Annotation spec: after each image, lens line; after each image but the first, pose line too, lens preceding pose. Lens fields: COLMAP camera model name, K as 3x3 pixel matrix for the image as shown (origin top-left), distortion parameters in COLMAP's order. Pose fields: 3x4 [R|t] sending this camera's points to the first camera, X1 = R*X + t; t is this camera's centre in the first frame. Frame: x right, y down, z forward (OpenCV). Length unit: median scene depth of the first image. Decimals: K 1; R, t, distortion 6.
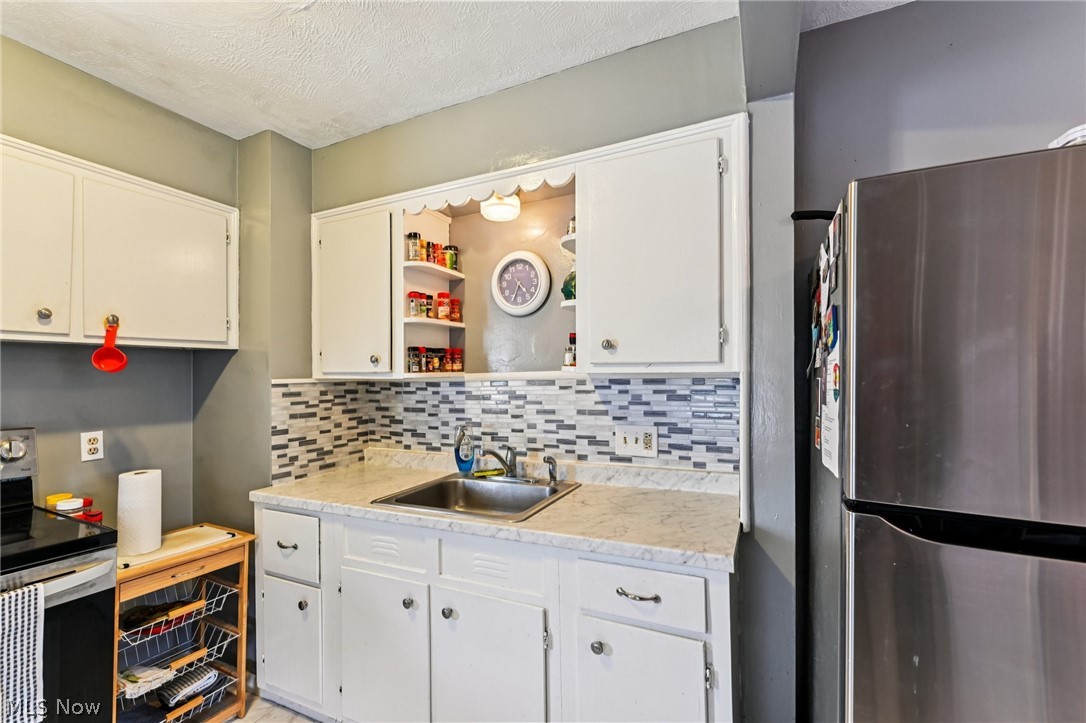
lens RADIAL K [[473.9, 0, 544.1], [0, 473.9, 369.1], [0, 0, 1]] dist [0.002447, -0.001838]
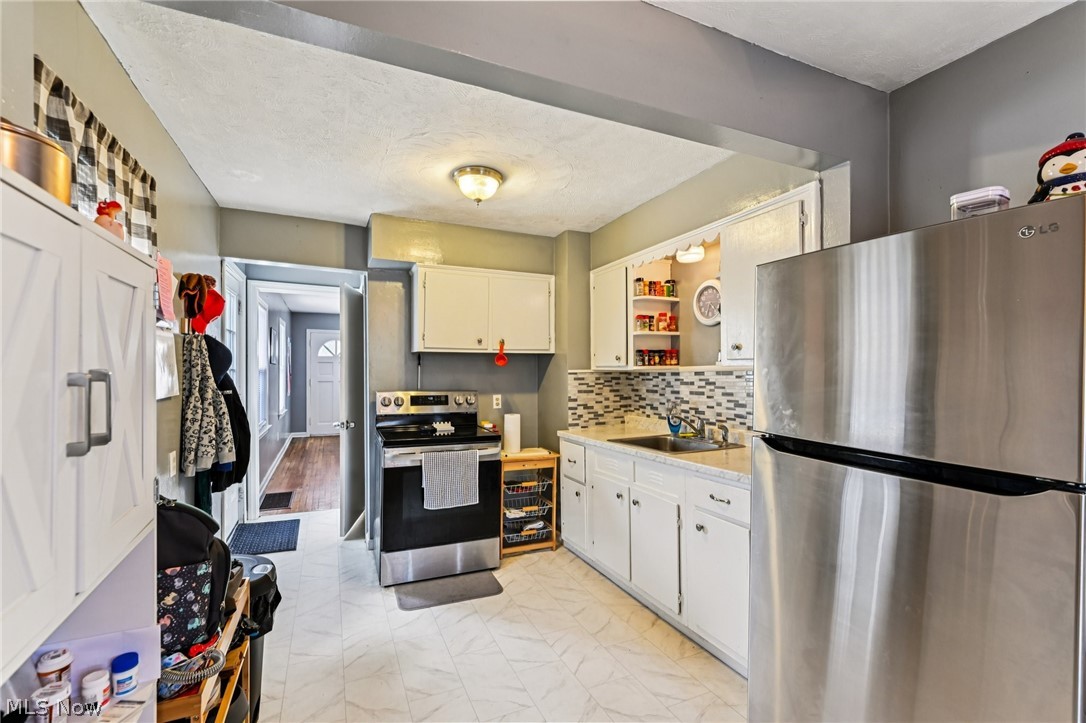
lens RADIAL K [[473.9, 0, 537.4], [0, 473.9, 366.5], [0, 0, 1]] dist [0.002447, -0.001838]
pose [[0.756340, -0.000616, -0.654179, 0.508212], [0.004310, 0.999983, 0.004041, 0.000805], [0.654165, -0.005876, 0.756329, -0.427718]]
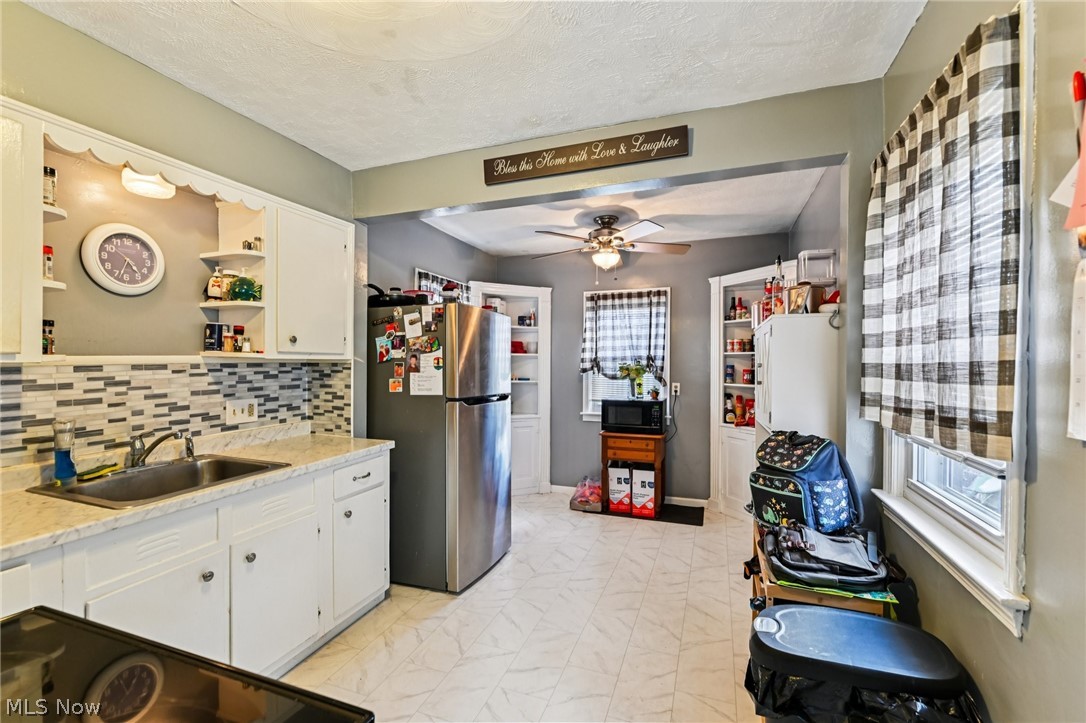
lens RADIAL K [[473.9, 0, 538.5], [0, 473.9, 366.4], [0, 0, 1]] dist [0.002447, -0.001838]
pose [[-0.090540, 0.004959, 0.995880, -1.101689], [0.003192, 0.999984, -0.004690, 0.035898], [-0.995888, 0.002754, -0.090554, 0.298036]]
